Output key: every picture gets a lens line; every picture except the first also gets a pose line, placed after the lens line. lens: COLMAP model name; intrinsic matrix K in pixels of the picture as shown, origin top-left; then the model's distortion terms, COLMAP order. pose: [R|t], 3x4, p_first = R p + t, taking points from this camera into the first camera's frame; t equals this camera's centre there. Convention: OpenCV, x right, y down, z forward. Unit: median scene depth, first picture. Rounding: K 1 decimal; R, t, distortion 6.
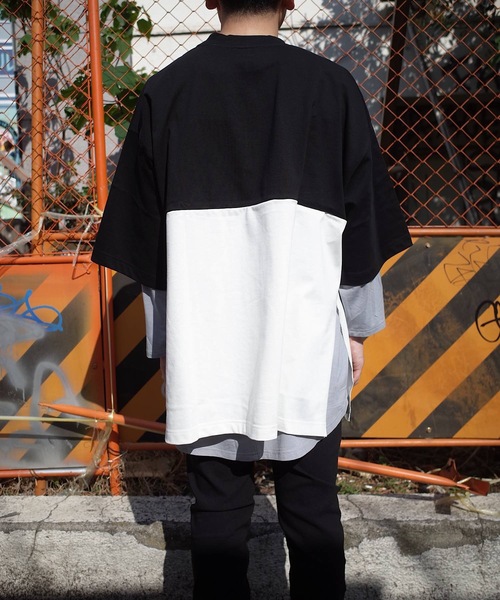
lens RADIAL K [[657.5, 0, 241.7], [0, 657.5, 295.6], [0, 0, 1]] dist [-0.026913, 0.000000]
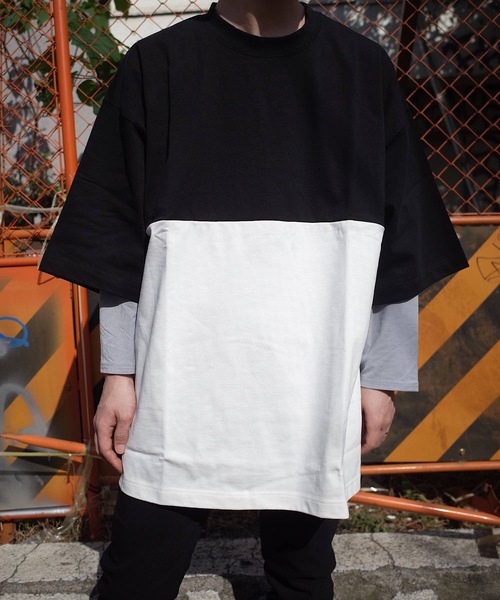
lens RADIAL K [[657.5, 0, 246.6], [0, 657.5, 297.2], [0, 0, 1]] dist [-0.026913, 0.000000]
pose [[0.999450, -0.021078, 0.025600, -0.013978], [0.020858, 0.999743, 0.008861, -0.010559], [-0.025780, -0.008322, 0.999633, 0.153501]]
